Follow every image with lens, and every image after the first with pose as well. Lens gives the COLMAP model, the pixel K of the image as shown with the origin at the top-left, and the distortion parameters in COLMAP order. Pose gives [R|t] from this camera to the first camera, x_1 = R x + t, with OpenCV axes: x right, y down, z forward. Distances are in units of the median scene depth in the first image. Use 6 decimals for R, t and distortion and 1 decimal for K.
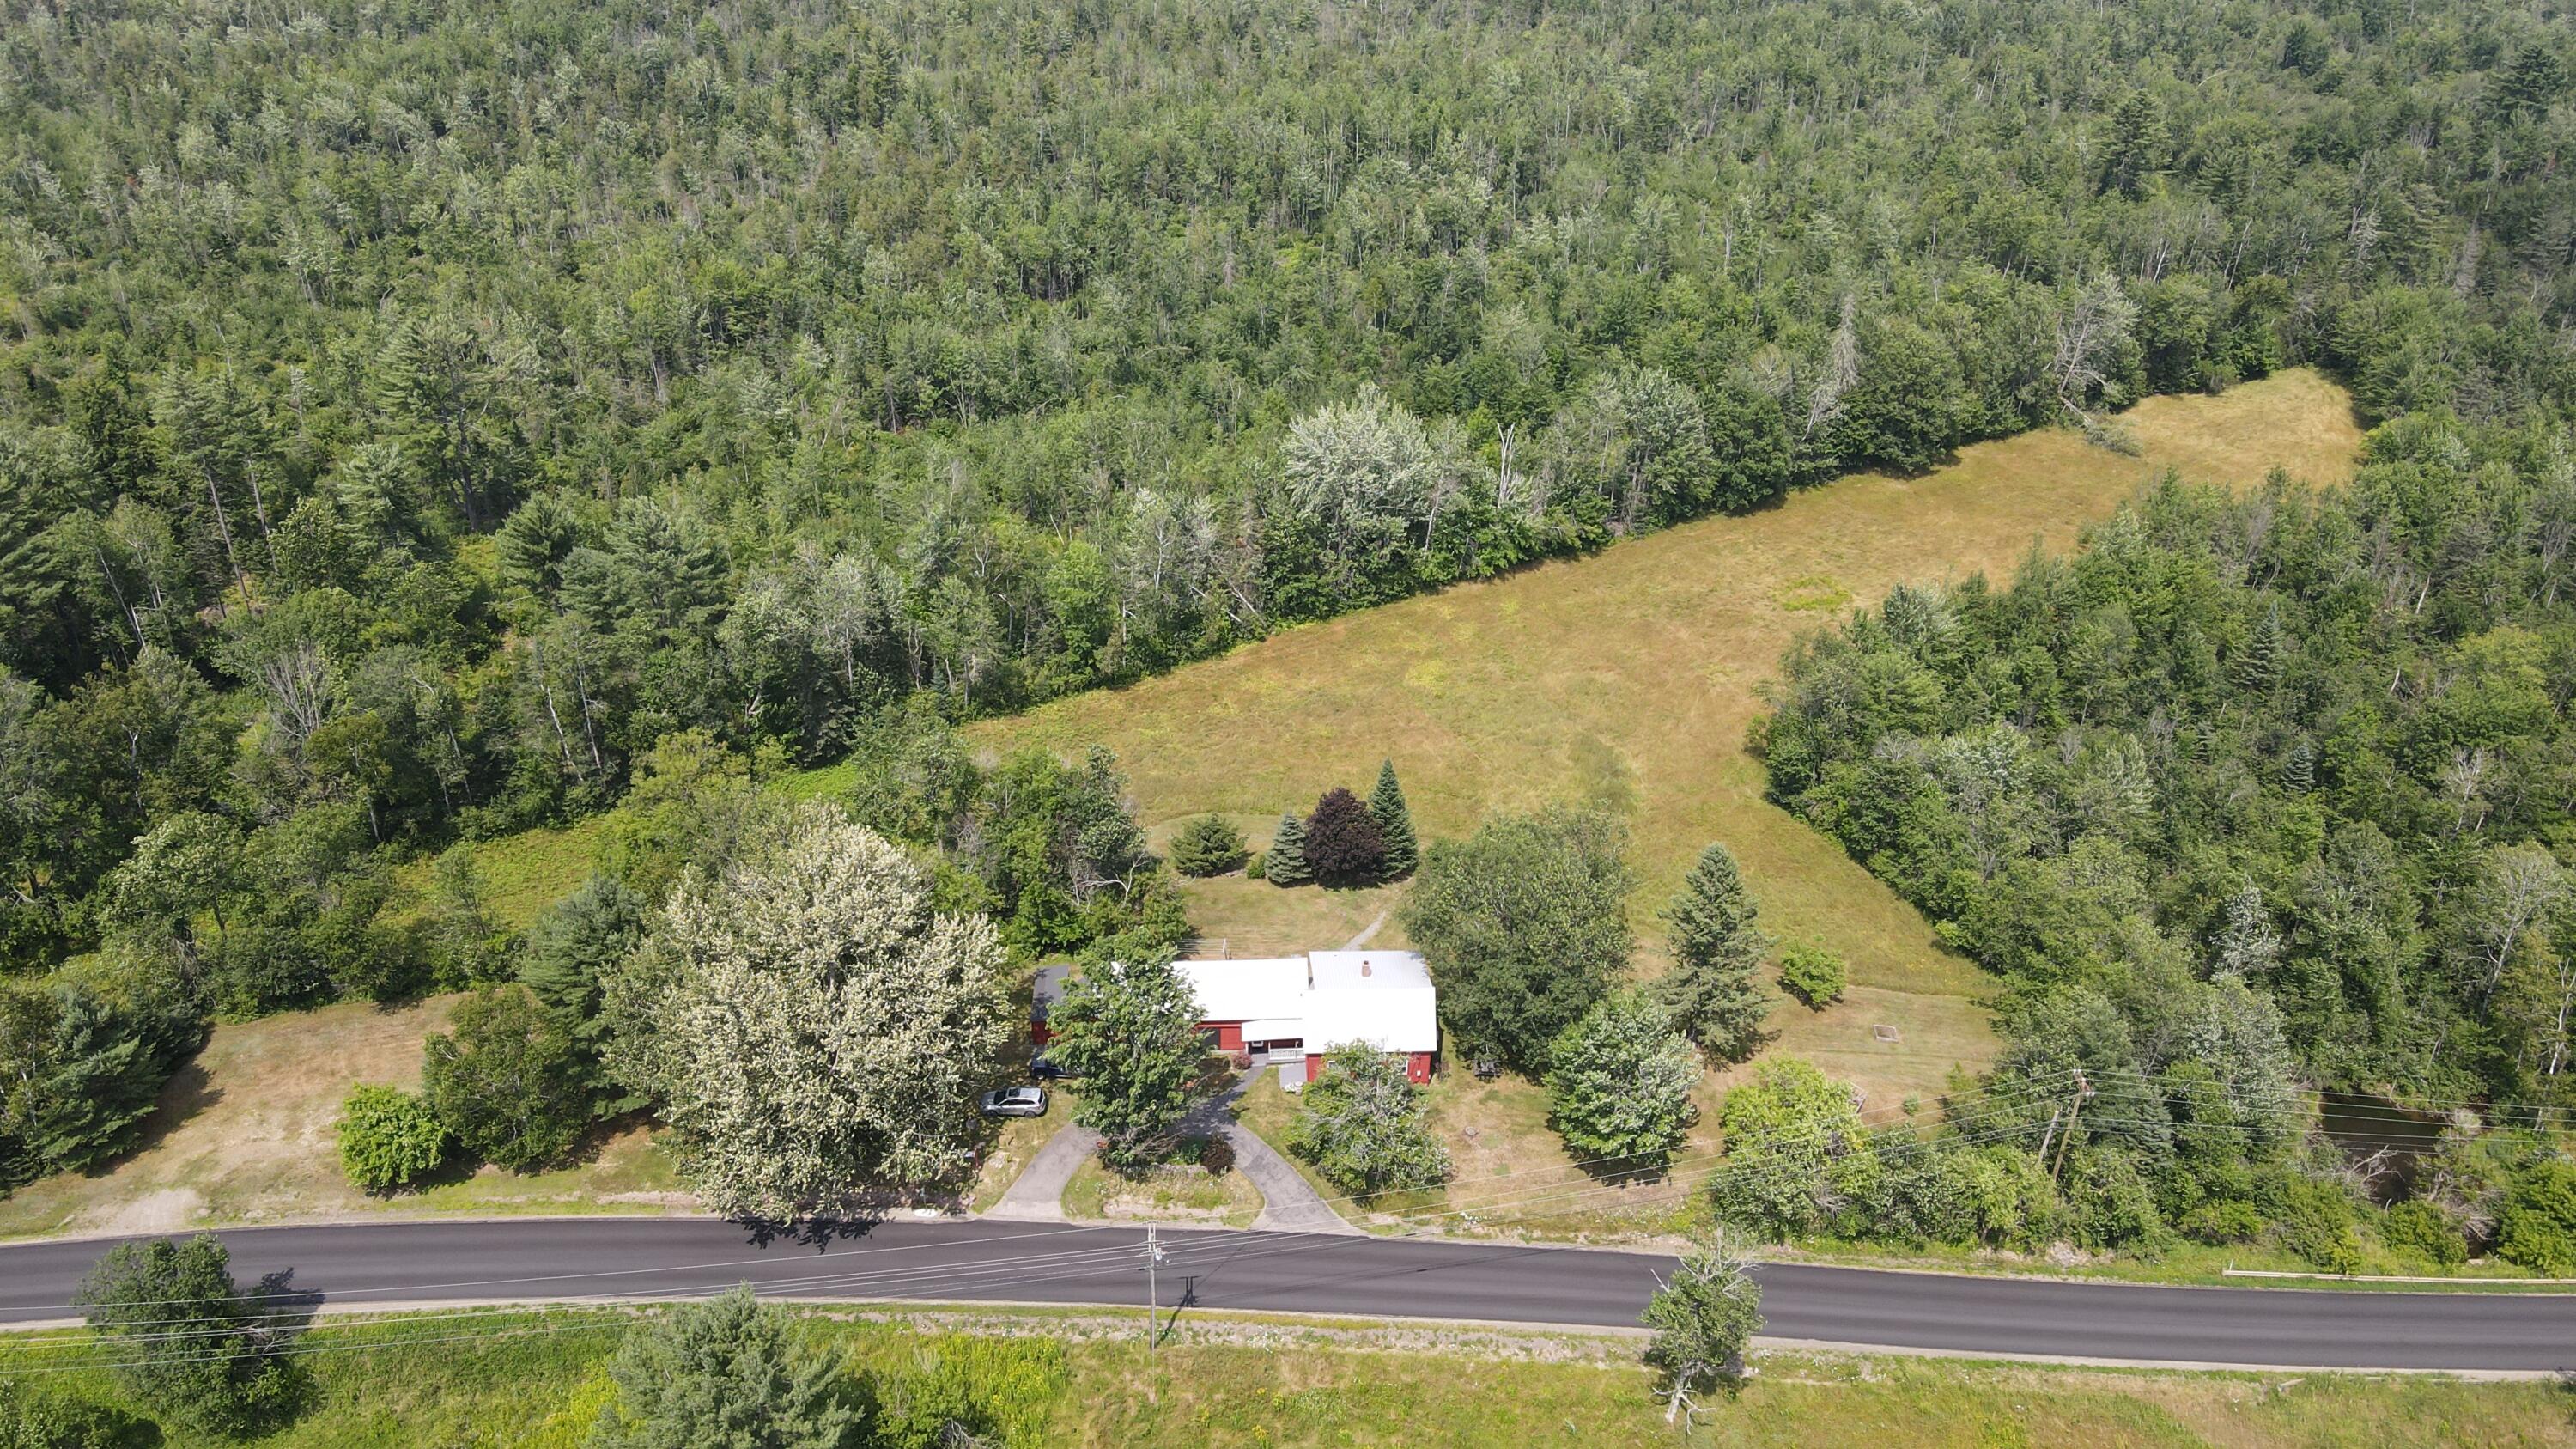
lens RADIAL K [[1972.5, 0, 1288.0], [0, 1972.5, 724.5], [0, 0, 1]] dist [-0.001497, 0.027163]
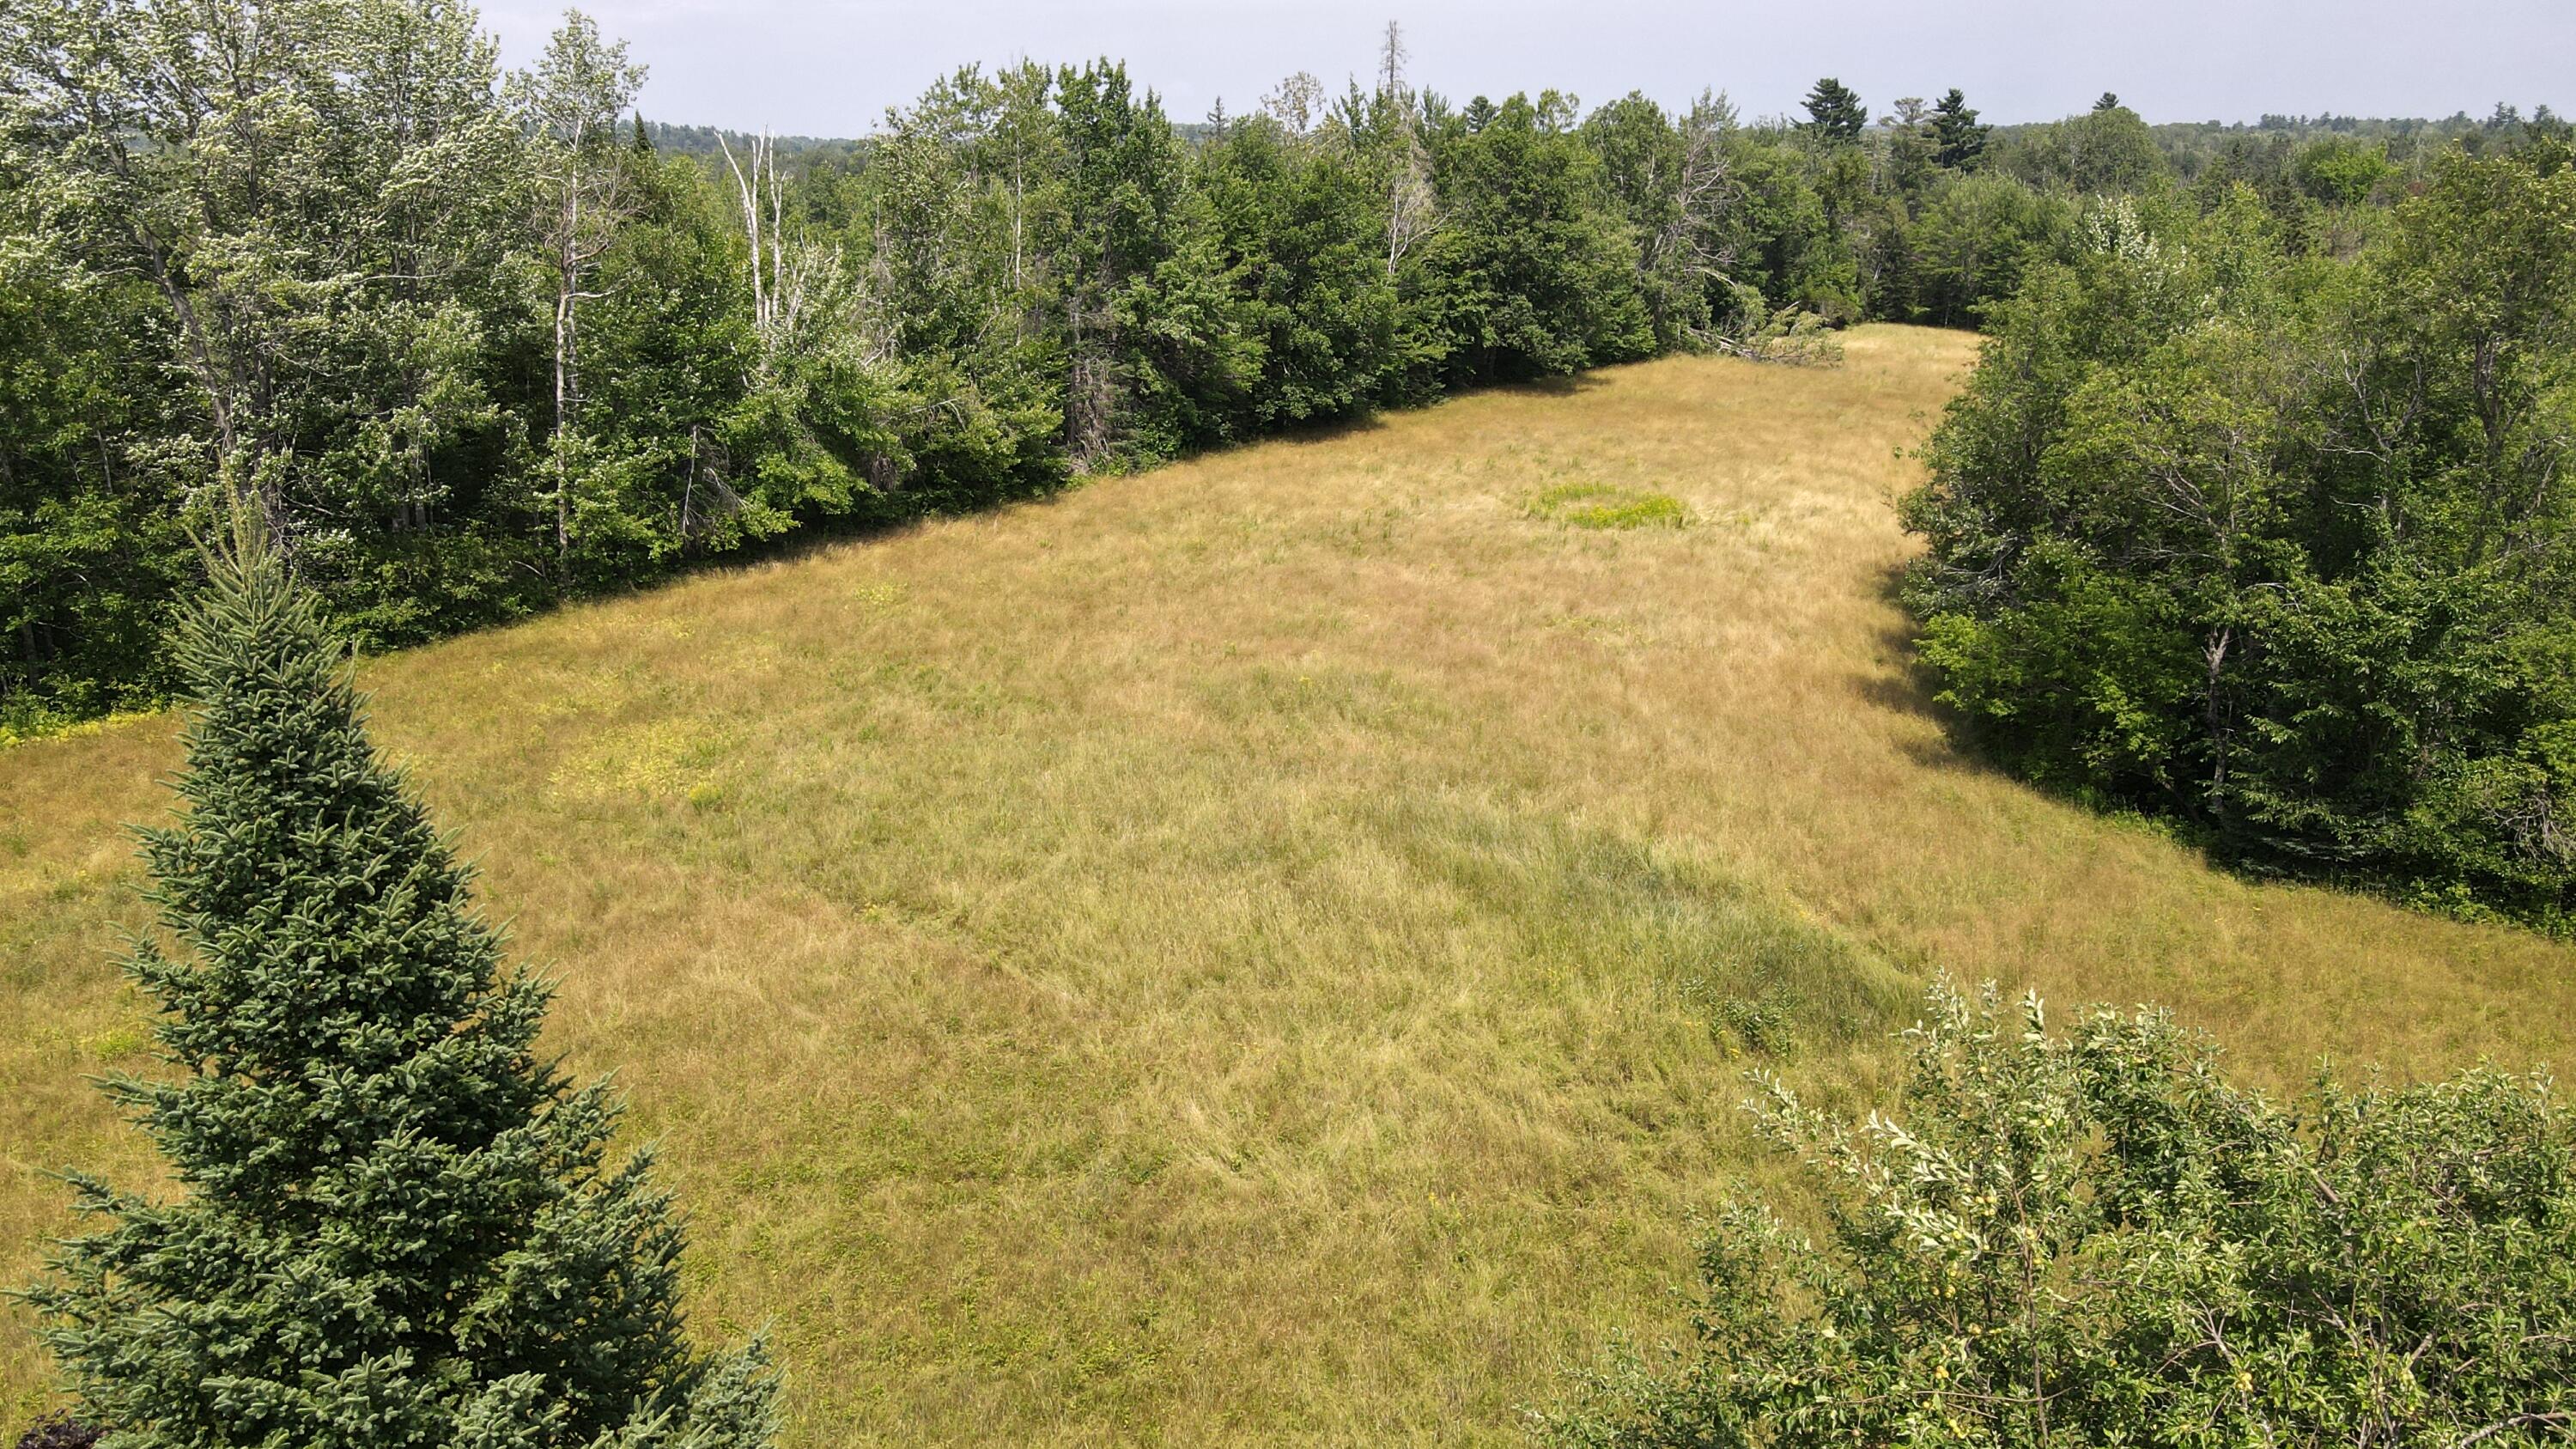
lens RADIAL K [[1875.0, 0, 1288.0], [0, 1875.0, 724.5], [0, 0, 1]] dist [0.001723, 0.006092]
pose [[0.893866, -0.136710, 0.426982, 0.044016], [0.229759, 0.957490, -0.174423, 0.030996], [-0.384986, 0.254014, 0.887278, 0.771851]]
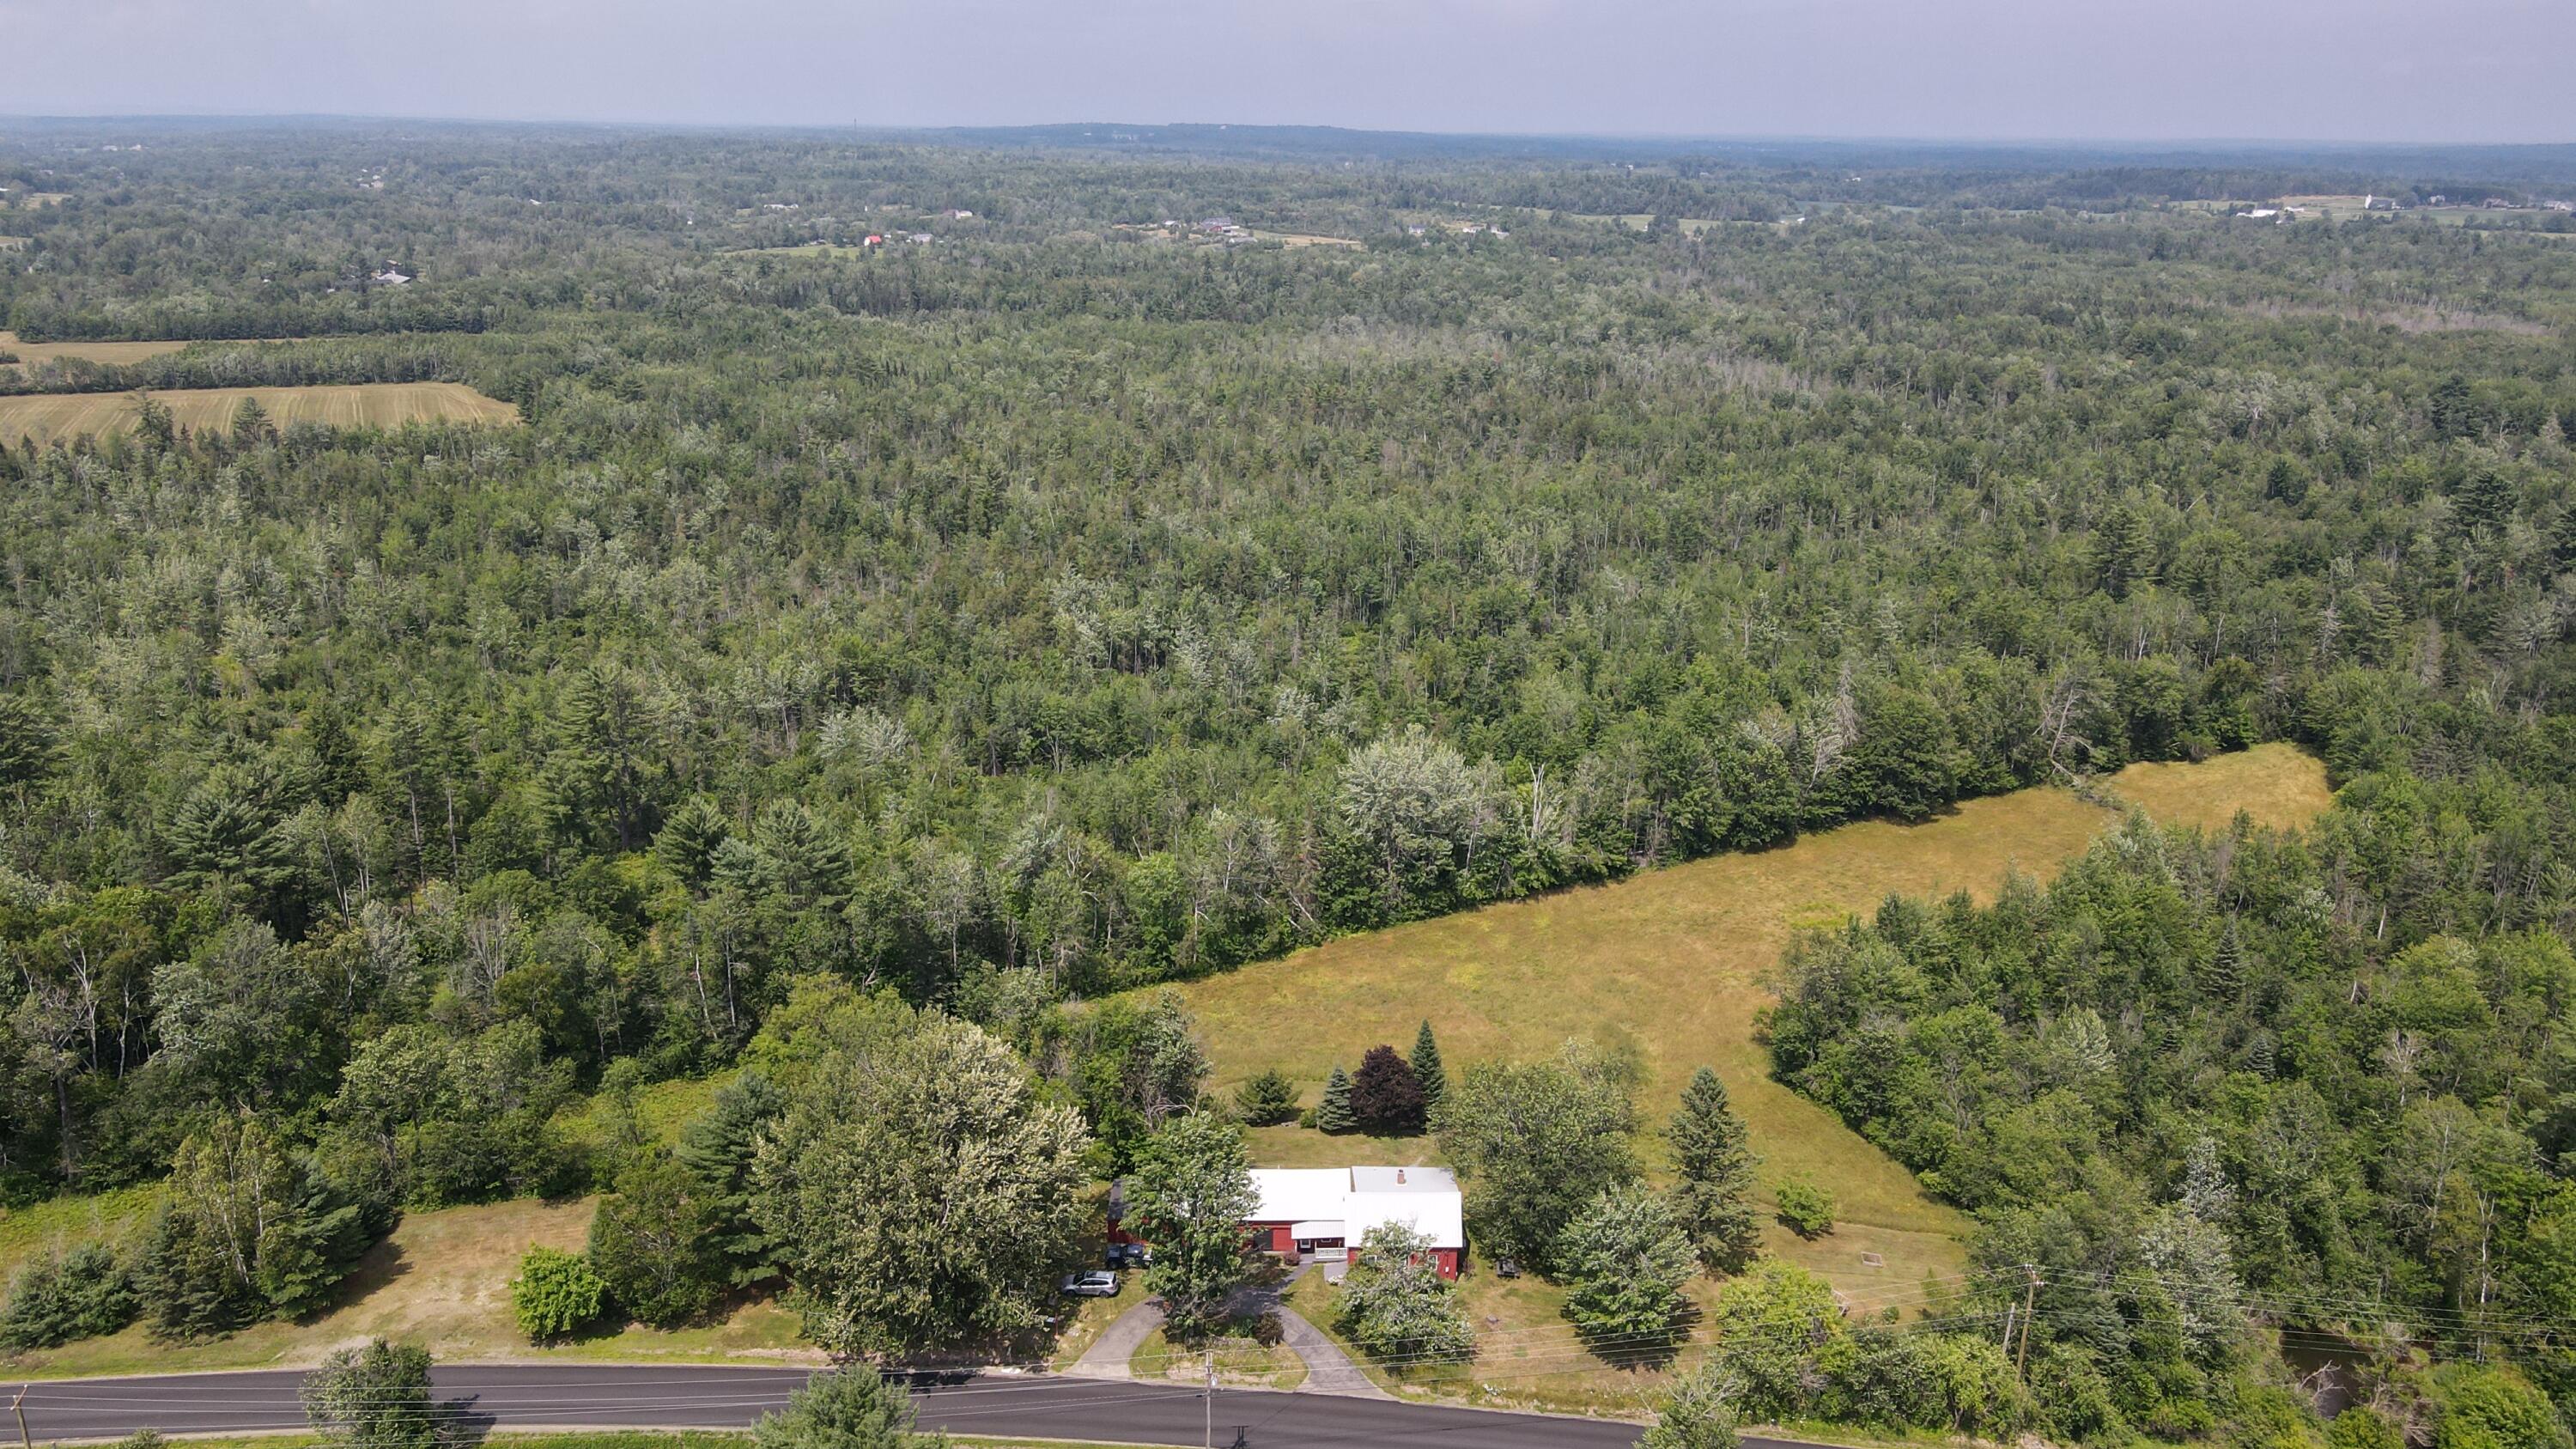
lens RADIAL K [[1972.5, 0, 1288.0], [0, 1972.5, 724.5], [0, 0, 1]] dist [-0.001497, 0.027163]
pose [[0.999313, 0.007250, -0.036339, 0.009516], [-0.015033, 0.975663, -0.218759, 0.082401], [0.033869, 0.219155, 0.975102, -0.119633]]
